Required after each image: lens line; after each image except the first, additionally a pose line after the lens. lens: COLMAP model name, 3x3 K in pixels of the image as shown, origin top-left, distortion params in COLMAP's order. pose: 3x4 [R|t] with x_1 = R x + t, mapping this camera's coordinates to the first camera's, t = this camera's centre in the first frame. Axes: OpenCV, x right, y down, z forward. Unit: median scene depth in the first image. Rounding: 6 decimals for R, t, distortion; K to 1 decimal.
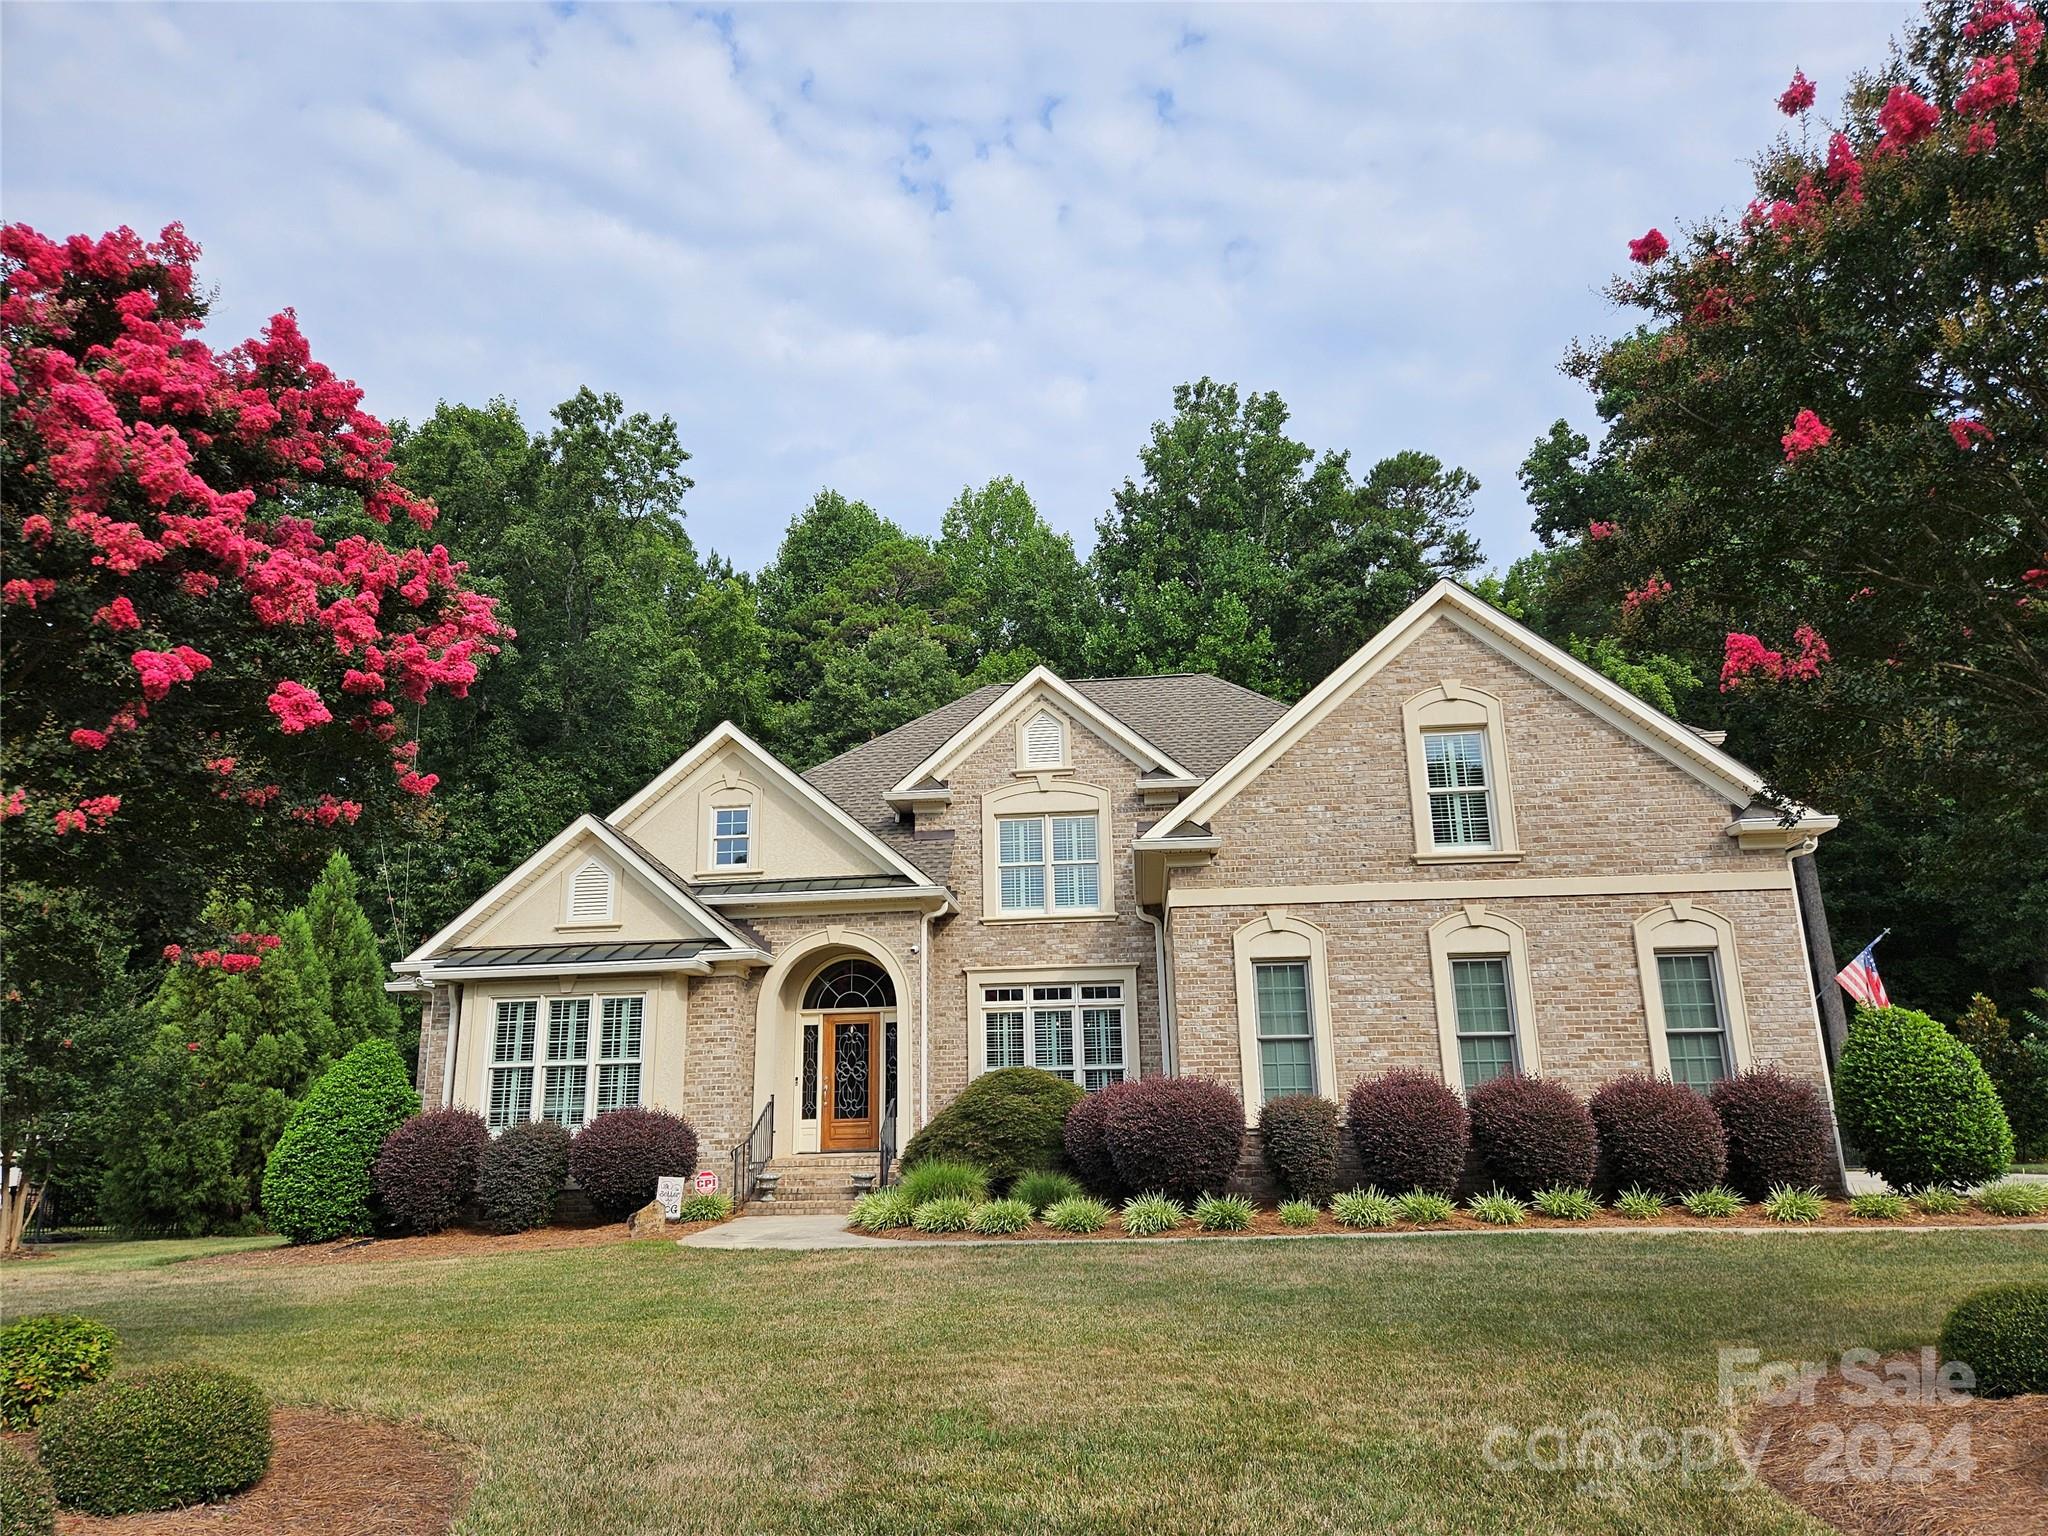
lens RADIAL K [[1366.0, 0, 1004.1], [0, 1366.0, 774.3], [0, 0, 1]] dist [0.085262, -0.069174]
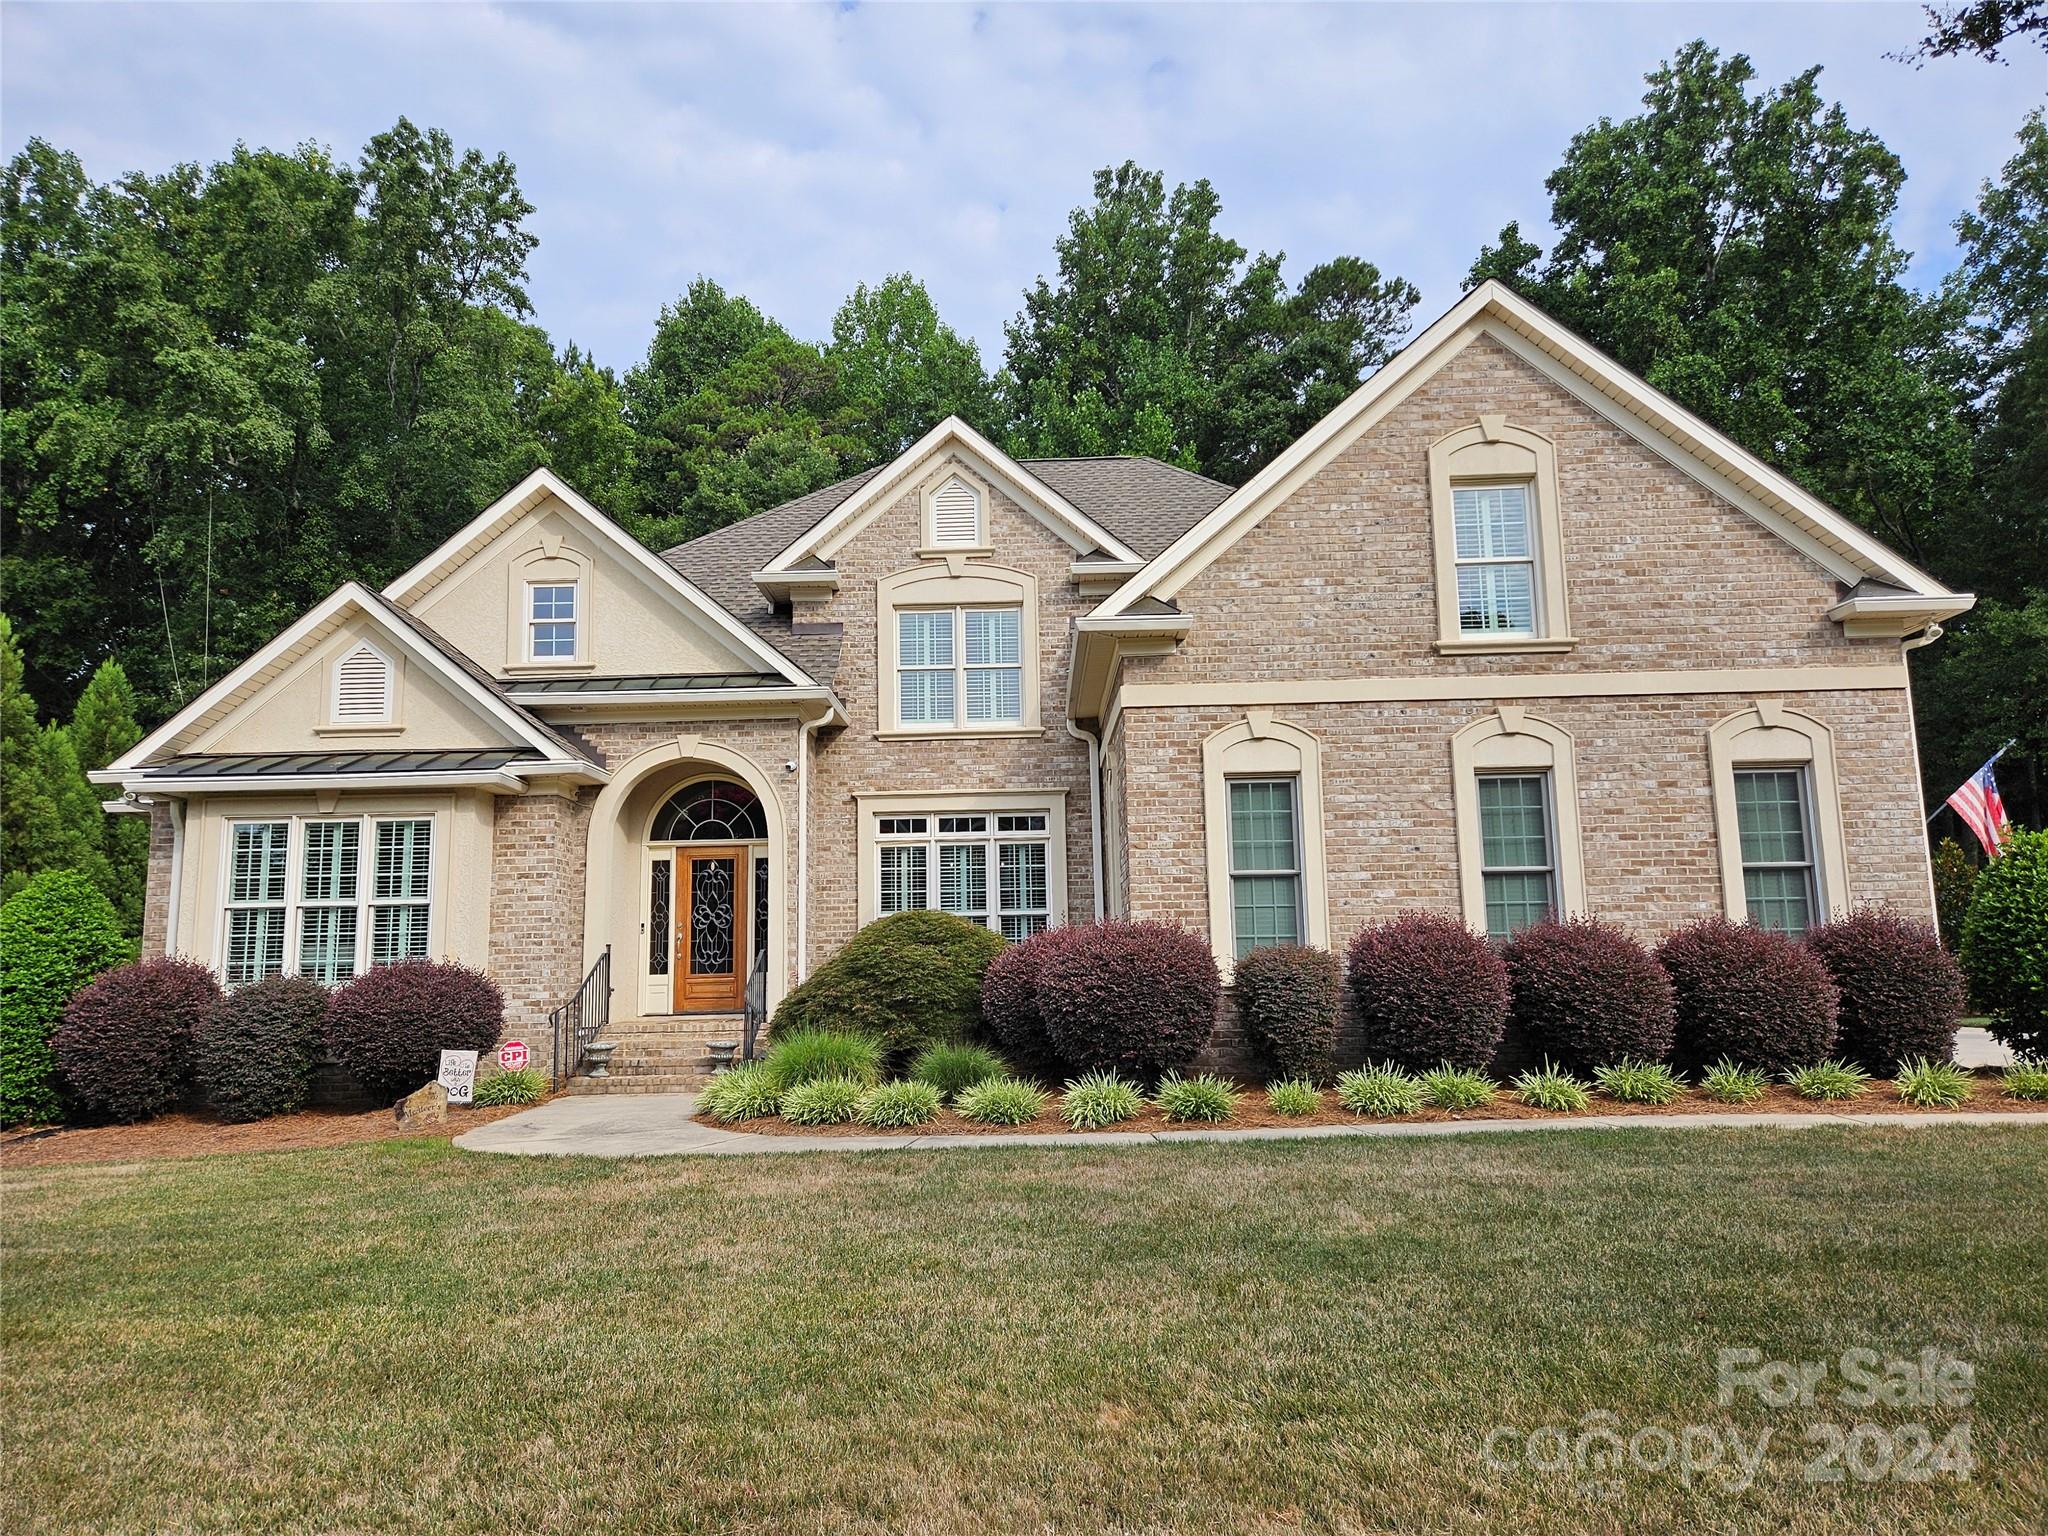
lens RADIAL K [[1366.0, 0, 1000.3], [0, 1366.0, 780.1], [0, 0, 1]] dist [0.085262, -0.069174]
pose [[0.997064, 0.011252, 0.075742, -0.004459], [-0.019397, 0.993997, 0.107672, 0.049811], [-0.074076, -0.108825, 0.991297, 0.210888]]
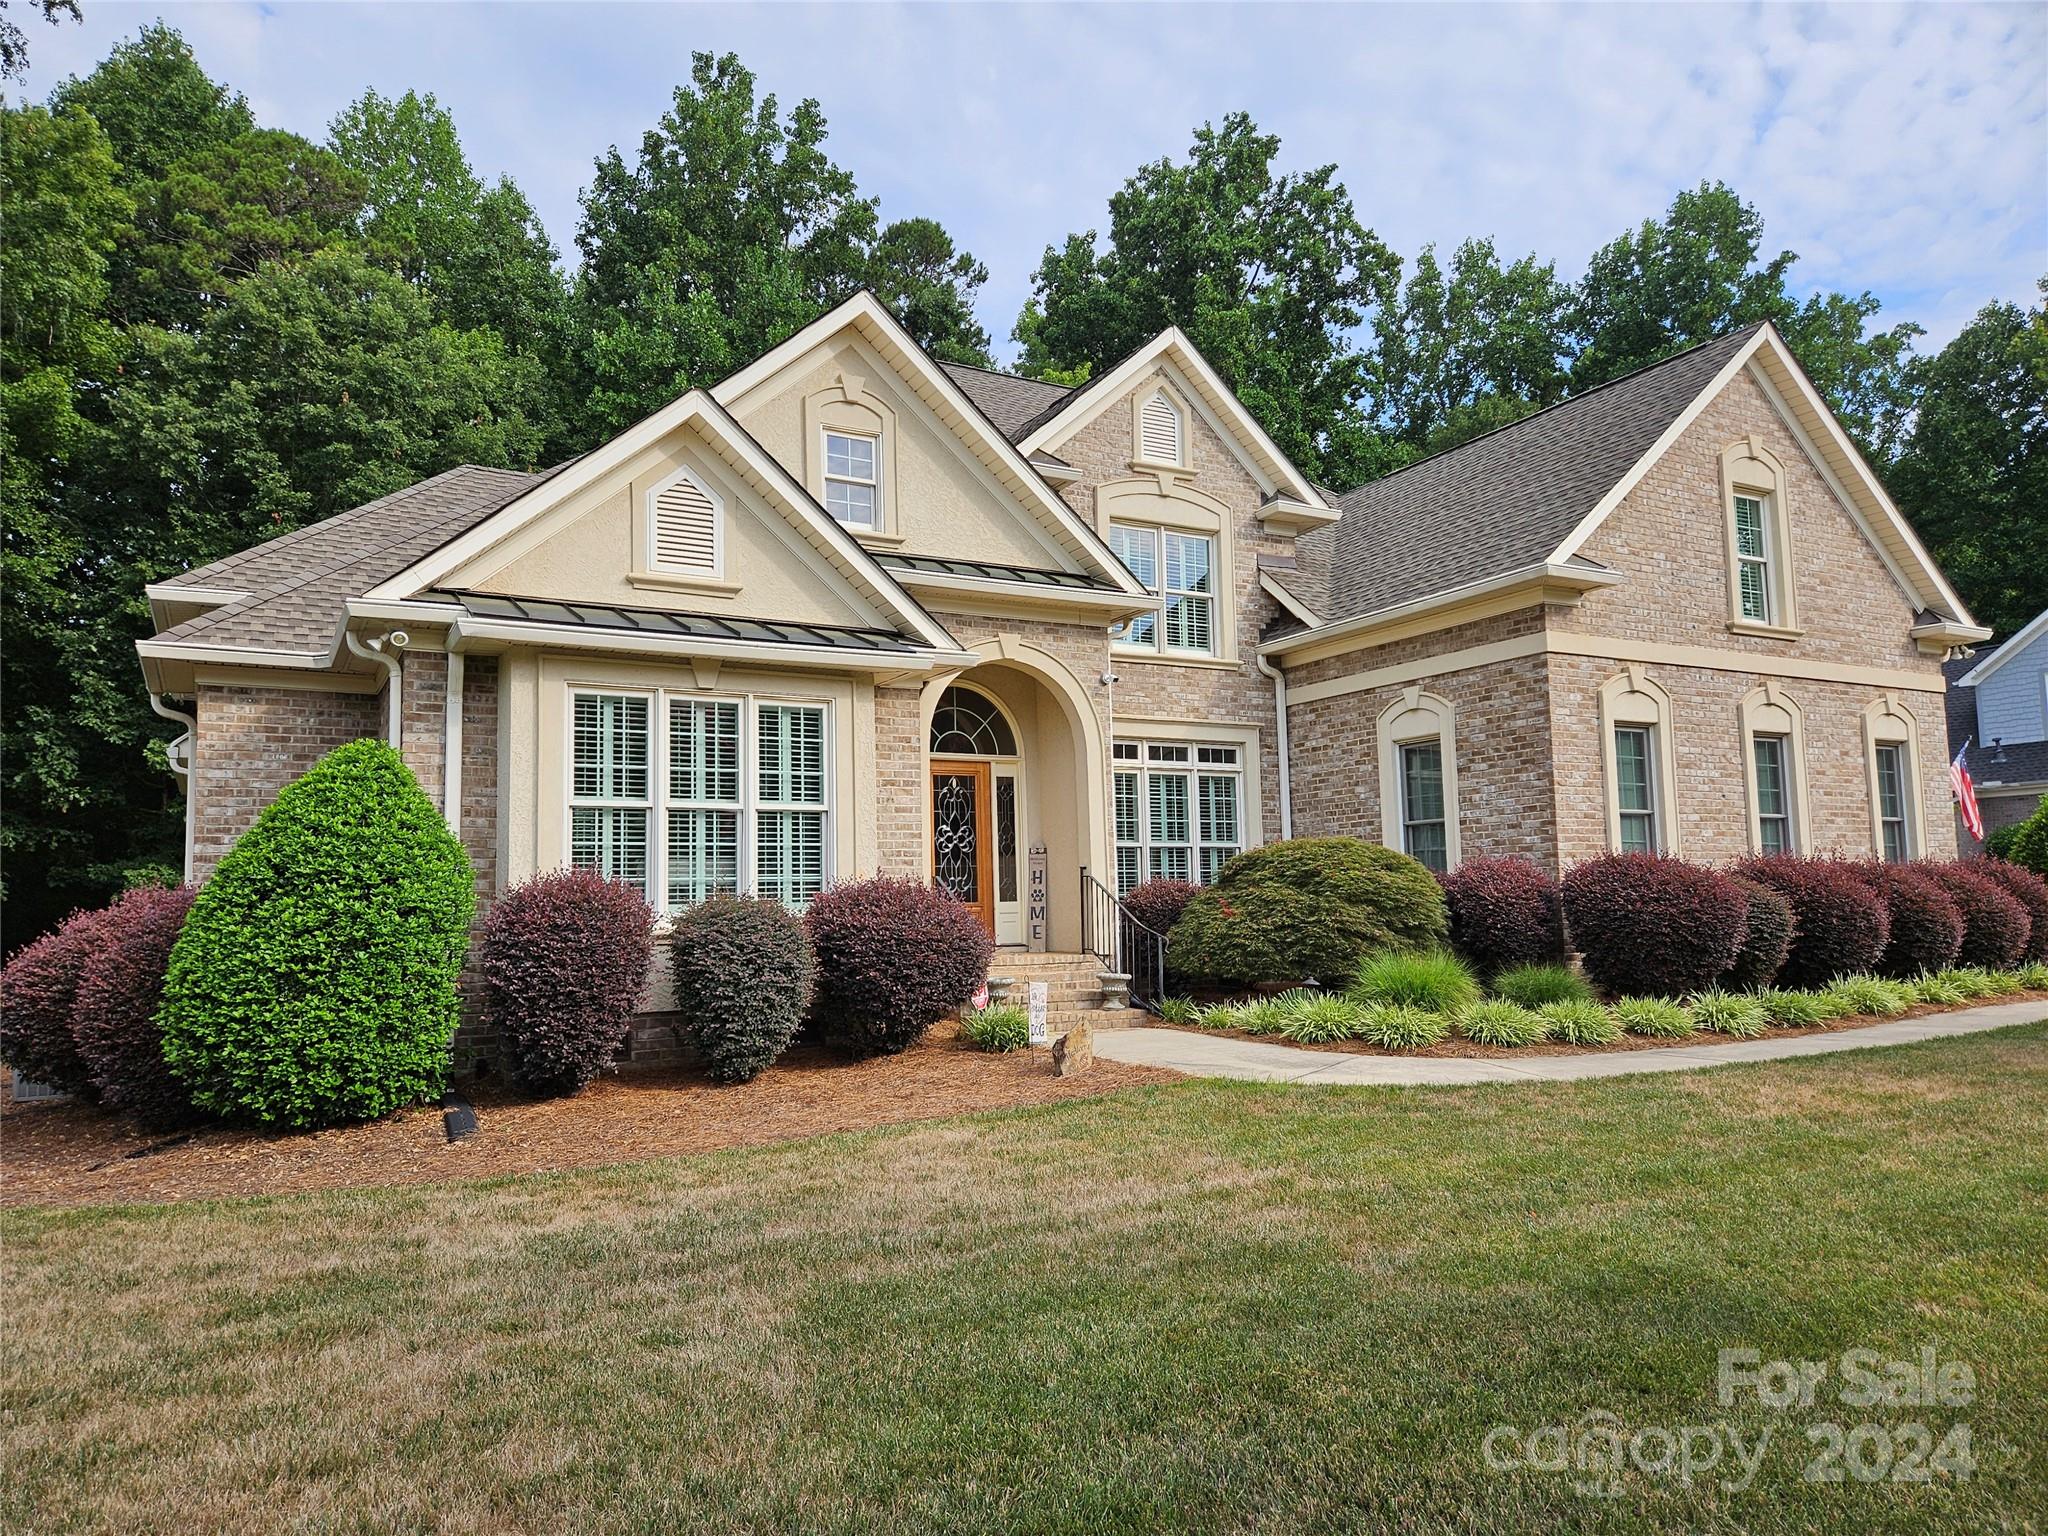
lens RADIAL K [[1366.0, 0, 1015.0], [0, 1366.0, 790.1], [0, 0, 1]] dist [0.085262, -0.069174]
pose [[0.817488, 0.052465, 0.573551, -0.537487], [-0.137640, 0.984783, 0.106098, 0.119182], [-0.559257, -0.165677, 0.812270, 0.436816]]
